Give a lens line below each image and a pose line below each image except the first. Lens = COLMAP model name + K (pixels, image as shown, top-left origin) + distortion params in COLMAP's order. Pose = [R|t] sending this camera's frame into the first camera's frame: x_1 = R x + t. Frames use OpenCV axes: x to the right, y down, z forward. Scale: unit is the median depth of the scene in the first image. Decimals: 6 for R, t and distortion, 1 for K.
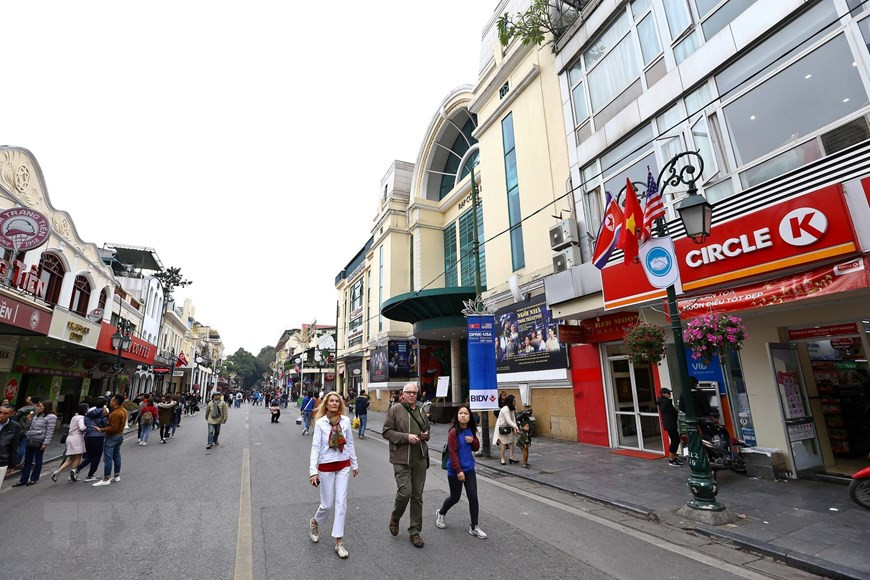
lens RADIAL K [[396.7, 0, 434.0], [0, 396.7, 287.1], [0, 0, 1]] dist [-0.032769, 0.005667]
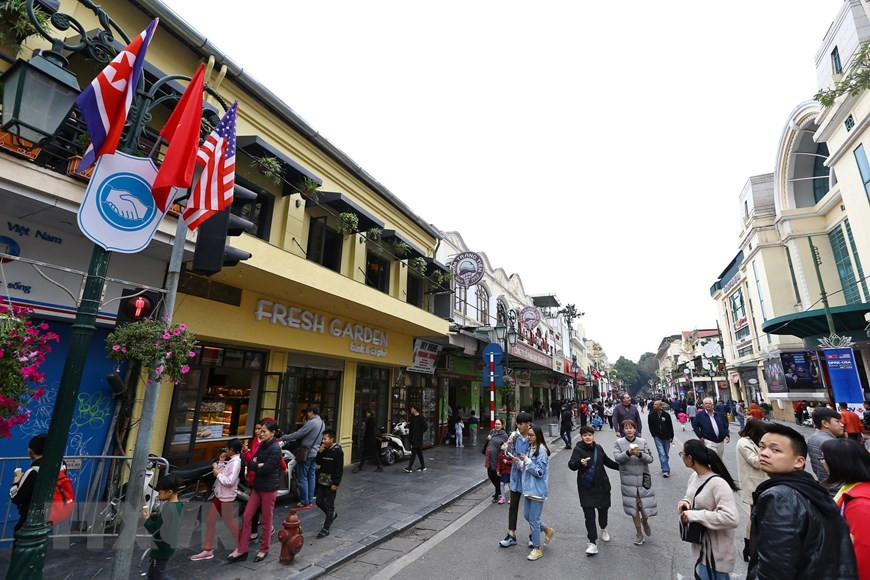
lens RADIAL K [[396.7, 0, 436.1], [0, 396.7, 289.8], [0, 0, 1]] dist [-0.032769, 0.005667]
pose [[0.637918, -0.169669, -0.751181, 0.071520], [0.164044, 0.982979, -0.082716, -0.065222], [0.752430, -0.070461, 0.654893, -0.239077]]
